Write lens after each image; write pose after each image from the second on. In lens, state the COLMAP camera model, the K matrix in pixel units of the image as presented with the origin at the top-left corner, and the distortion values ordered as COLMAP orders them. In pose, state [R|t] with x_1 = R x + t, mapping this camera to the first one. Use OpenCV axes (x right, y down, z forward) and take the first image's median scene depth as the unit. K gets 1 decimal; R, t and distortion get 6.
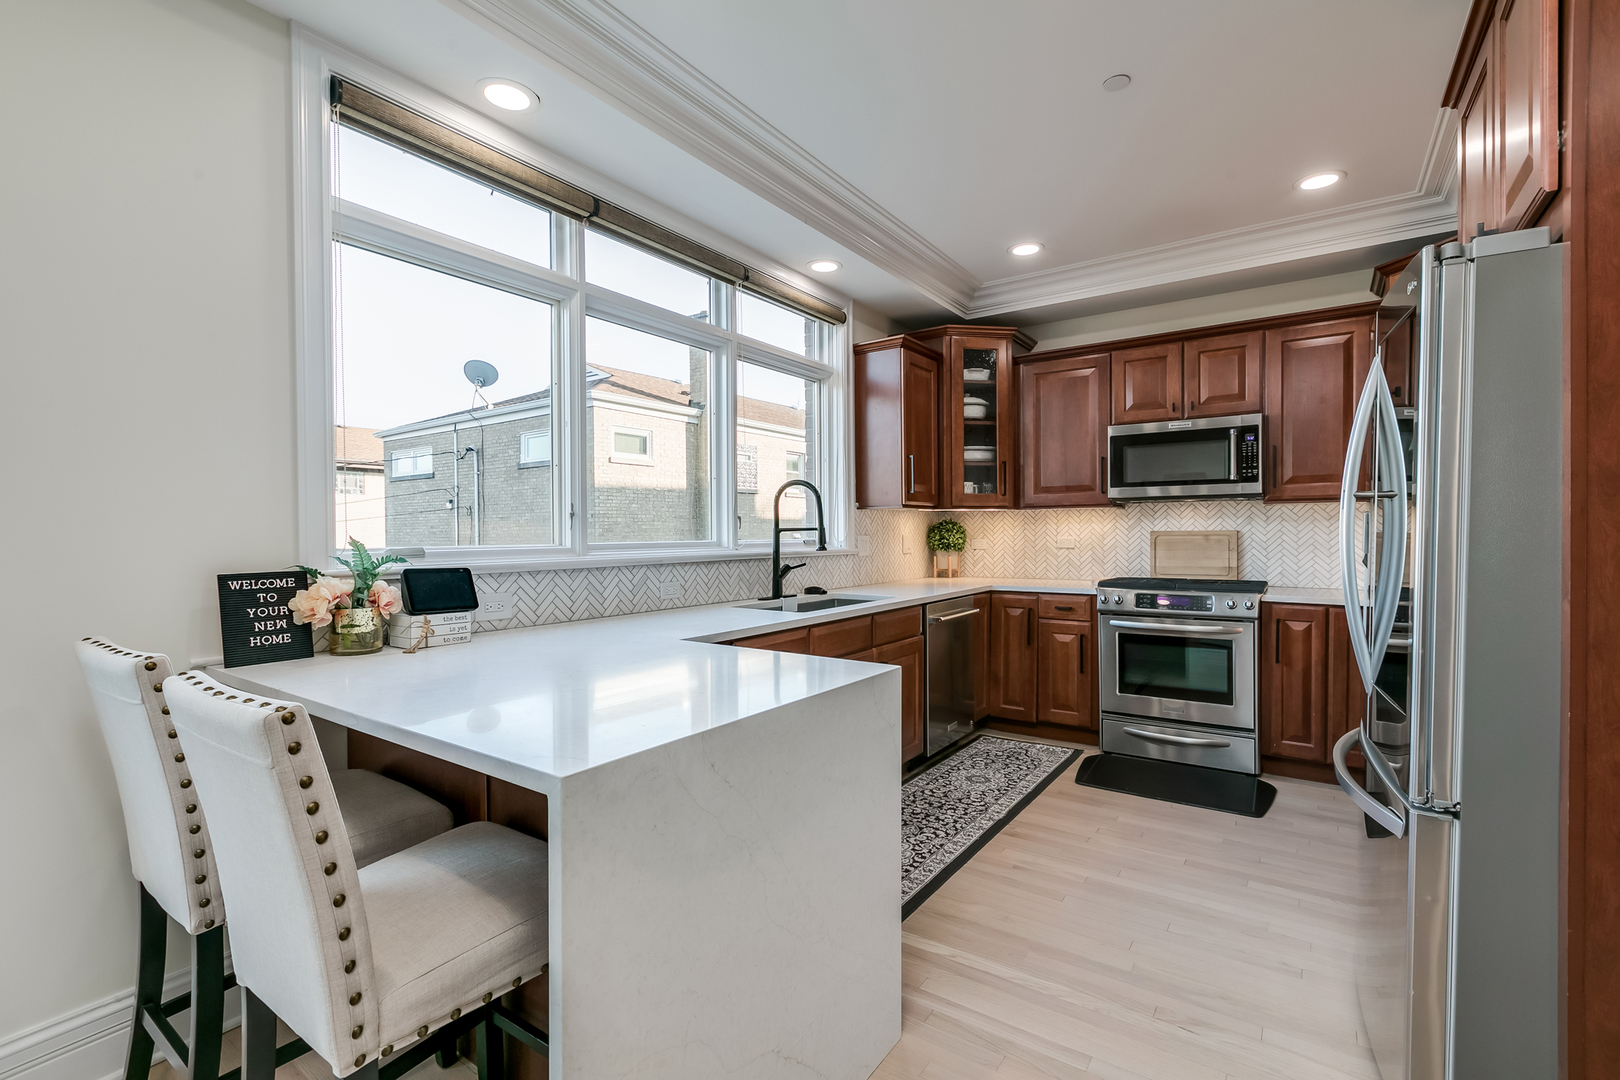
lens RADIAL K [[719.7, 0, 810.0], [0, 719.7, 540.0], [0, 0, 1]] dist [0.000414, -0.000212]
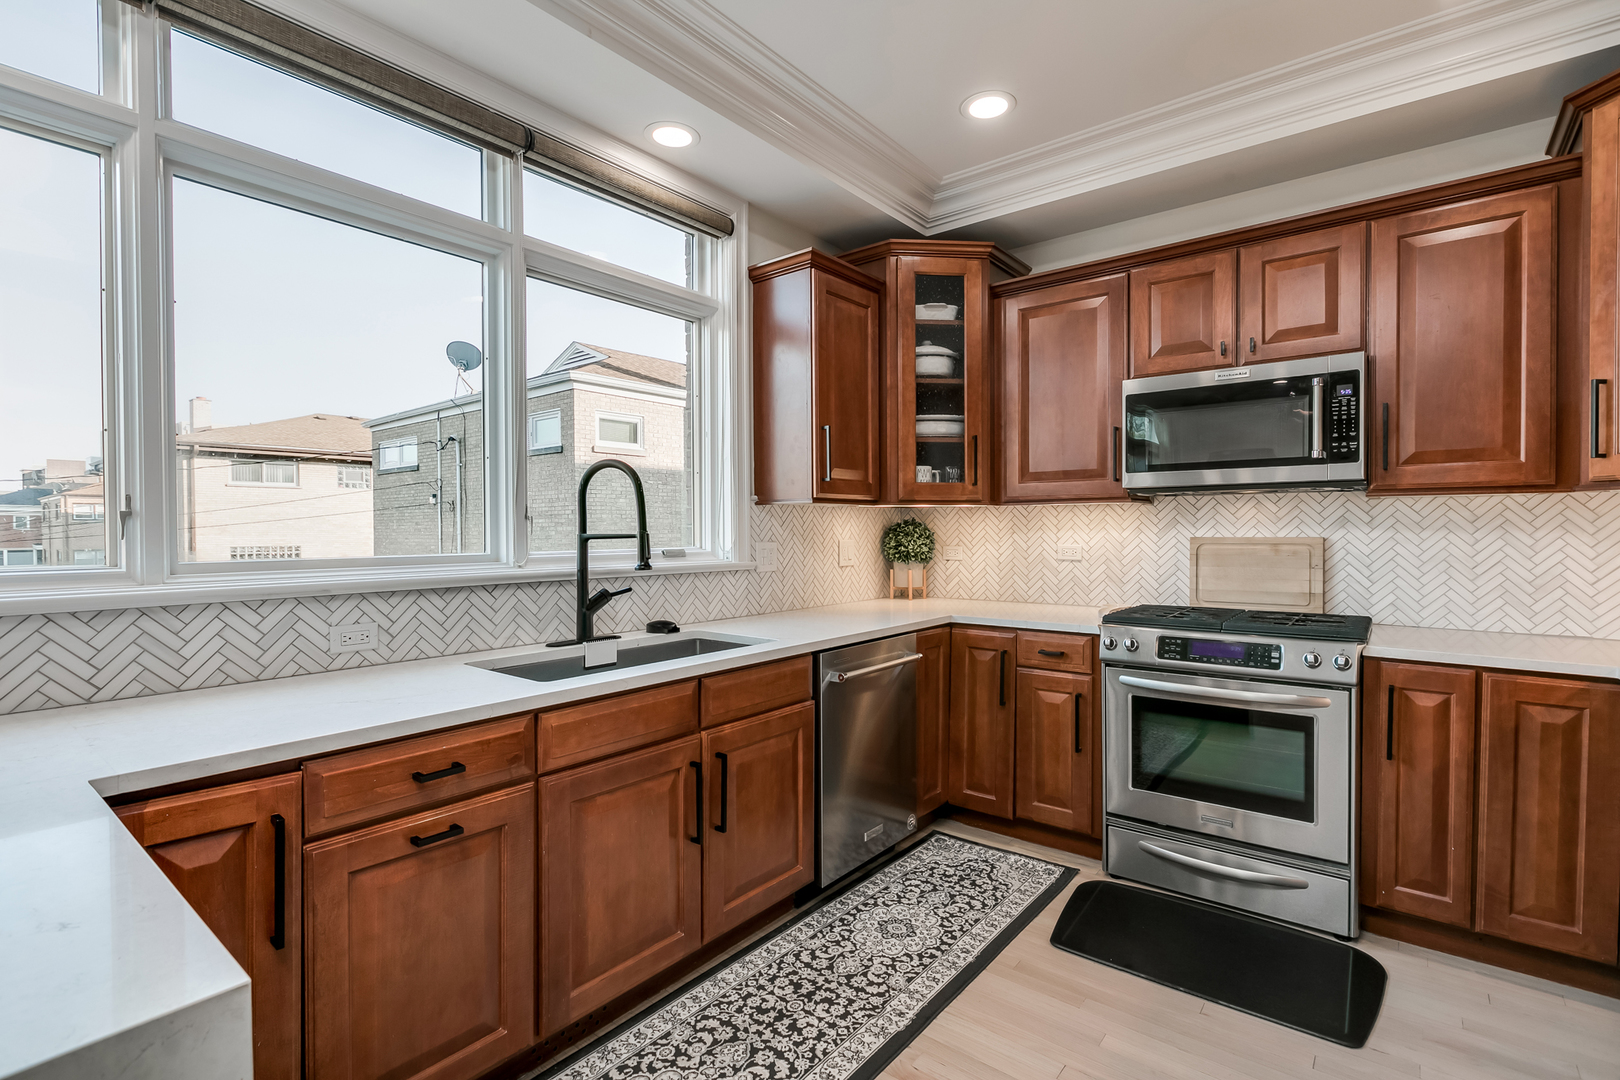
lens RADIAL K [[752.4, 0, 810.0], [0, 752.4, 540.0], [0, 0, 1]] dist [-0.004469, -0.001243]
pose [[0.997811, 0.003605, -0.066029, 0.182016], [-0.003299, 0.999983, 0.004737, -0.013478], [0.066045, -0.004509, 0.997806, 0.303122]]
